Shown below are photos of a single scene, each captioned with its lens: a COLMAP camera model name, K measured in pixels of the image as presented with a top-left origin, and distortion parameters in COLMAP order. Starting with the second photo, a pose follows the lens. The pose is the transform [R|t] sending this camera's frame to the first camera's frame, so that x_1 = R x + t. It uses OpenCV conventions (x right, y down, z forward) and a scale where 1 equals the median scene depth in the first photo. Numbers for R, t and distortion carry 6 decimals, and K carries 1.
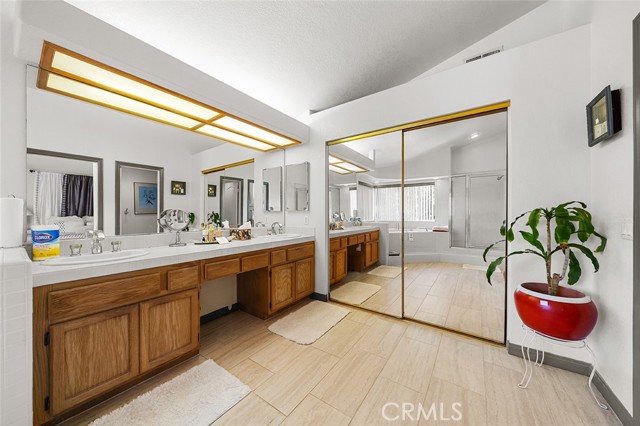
lens RADIAL K [[218.3, 0, 319.2], [0, 218.3, 215.4], [0, 0, 1]] dist [-0.000159, -0.000051]
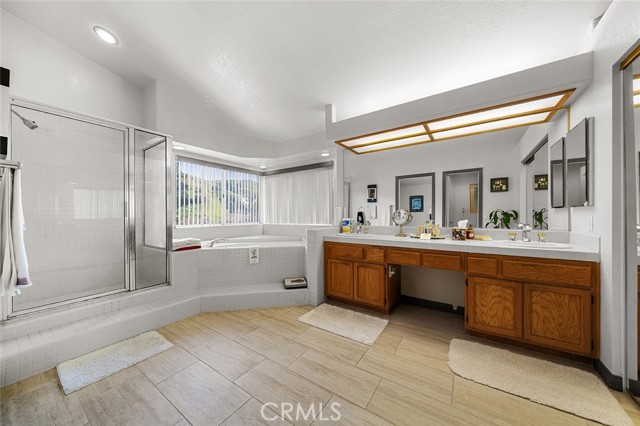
lens RADIAL K [[223.4, 0, 320.0], [0, 223.4, 213.0], [0, 0, 1]] dist [-0.000774, -0.000068]
pose [[0.028679, -0.002145, -0.999586, 0.609668], [0.000139, 0.999998, -0.002142, -0.002685], [0.999589, -0.000078, 0.028680, 0.377888]]
